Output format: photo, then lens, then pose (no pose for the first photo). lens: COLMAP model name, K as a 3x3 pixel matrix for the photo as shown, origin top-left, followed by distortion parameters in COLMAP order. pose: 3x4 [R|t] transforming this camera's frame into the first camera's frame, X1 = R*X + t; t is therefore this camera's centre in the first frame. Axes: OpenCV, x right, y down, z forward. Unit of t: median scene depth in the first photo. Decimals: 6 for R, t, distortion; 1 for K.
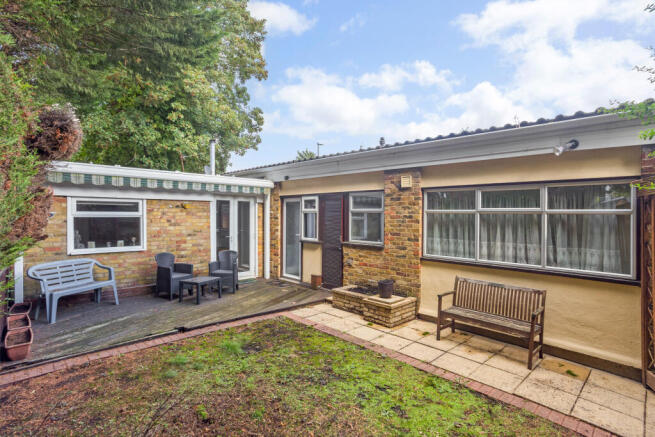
lens RADIAL K [[324.6, 0, 327.4], [0, 324.6, 226.0], [0, 0, 1]] dist [-0.047272, 0.032018]
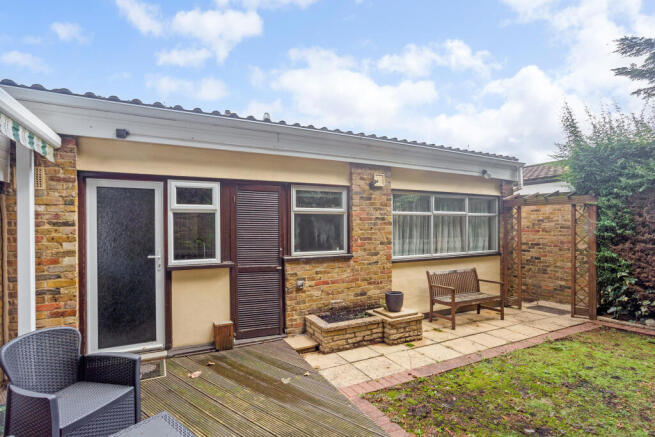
lens RADIAL K [[324.6, 0, 327.4], [0, 324.6, 226.0], [0, 0, 1]] dist [-0.047272, 0.032018]
pose [[0.292878, -0.028341, 0.955730, -0.699116], [0.029978, 0.999341, 0.020447, -0.032270], [-0.955680, 0.022662, 0.293534, 0.905979]]
